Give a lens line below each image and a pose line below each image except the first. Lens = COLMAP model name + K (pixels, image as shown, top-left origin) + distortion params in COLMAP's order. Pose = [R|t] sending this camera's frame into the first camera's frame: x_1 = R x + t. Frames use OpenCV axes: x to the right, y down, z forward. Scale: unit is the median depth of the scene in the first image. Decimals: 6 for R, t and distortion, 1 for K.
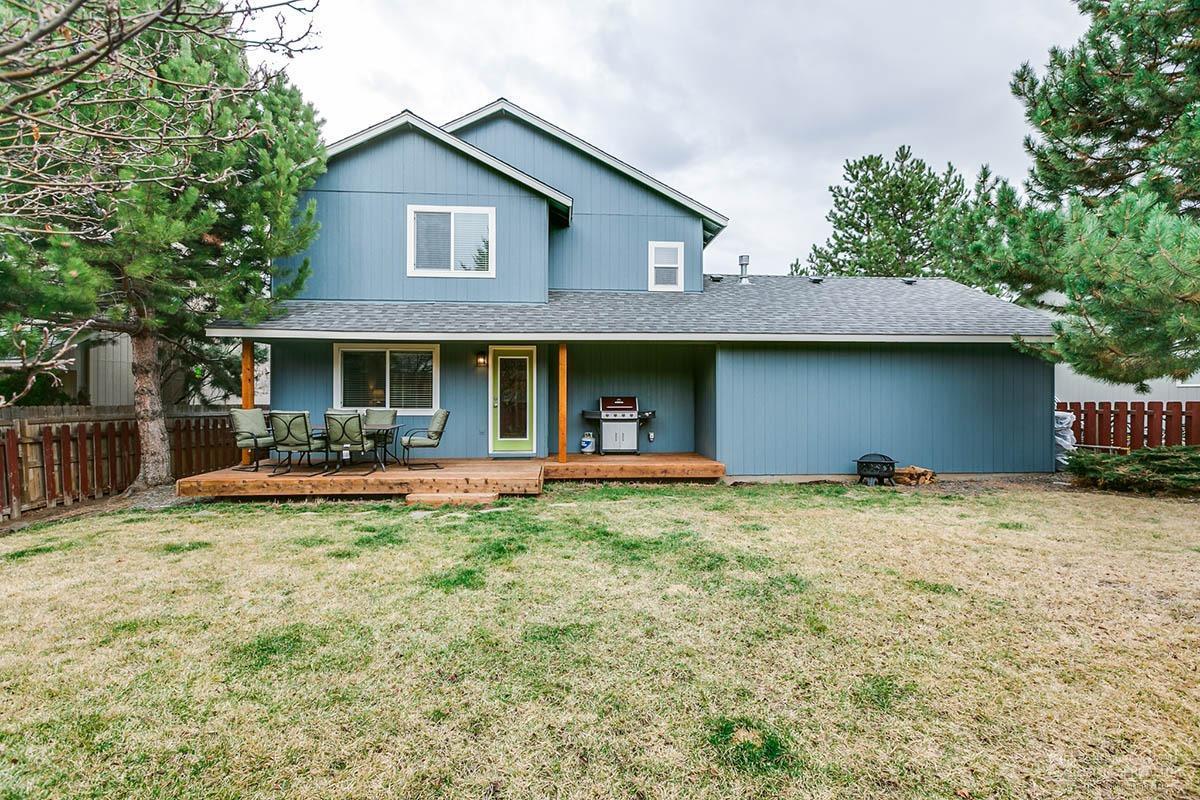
lens RADIAL K [[515.5, 0, 600.0], [0, 515.5, 371.7], [0, 0, 1]] dist [0.001843, 0.000165]
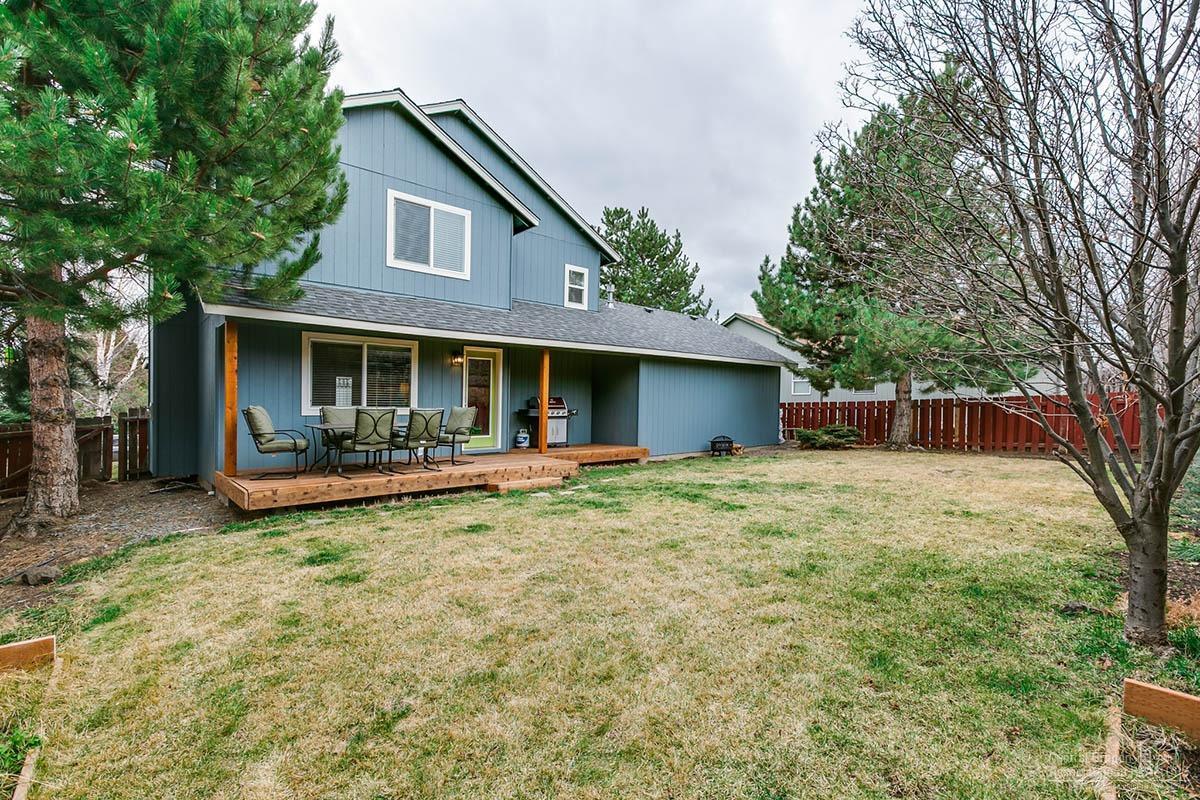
lens RADIAL K [[534.8, 0, 598.2], [0, 534.8, 395.9], [0, 0, 1]] dist [0.000464, -0.000081]
pose [[0.790564, 0.009548, 0.612305, -0.658599], [-0.028496, 0.999369, 0.021208, 0.018554], [-0.611716, -0.034214, 0.790337, -0.007141]]
